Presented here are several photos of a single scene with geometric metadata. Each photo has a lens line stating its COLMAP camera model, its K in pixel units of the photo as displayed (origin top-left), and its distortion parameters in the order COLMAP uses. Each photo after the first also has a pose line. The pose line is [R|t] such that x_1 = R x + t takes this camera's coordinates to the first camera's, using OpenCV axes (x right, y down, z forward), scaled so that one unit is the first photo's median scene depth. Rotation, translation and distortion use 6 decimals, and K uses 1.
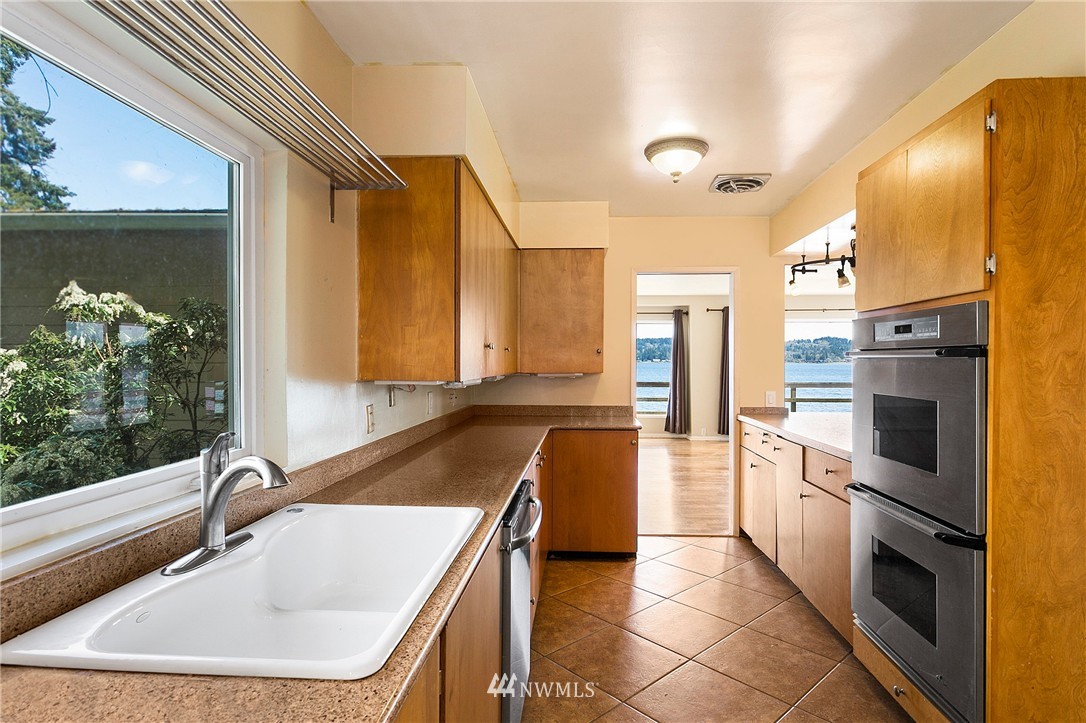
lens RADIAL K [[519.7, 0, 543.0], [0, 519.7, 361.5], [0, 0, 1]] dist [0.001989, -0.000357]
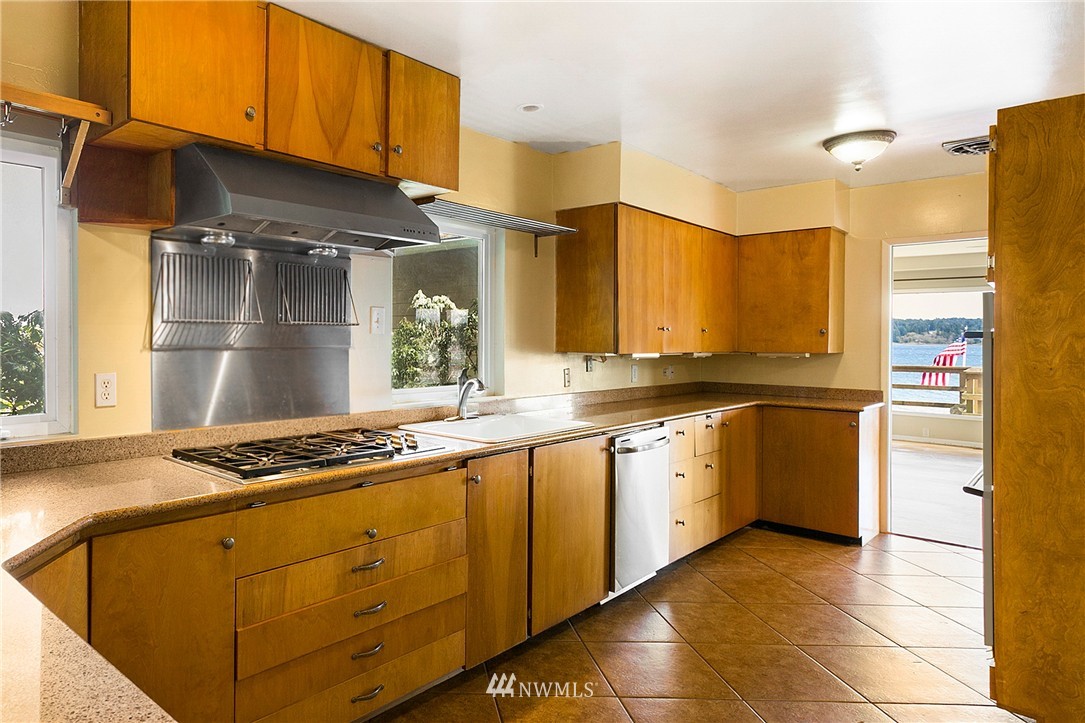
lens RADIAL K [[527.8, 0, 542.5], [0, 527.8, 337.6], [0, 0, 1]] dist [0.004639, 0.001070]
pose [[0.873304, 0.002228, -0.487170, 0.307030], [-0.005643, 0.999969, -0.005541, 0.001254], [0.487142, 0.007588, 0.873290, -0.329476]]
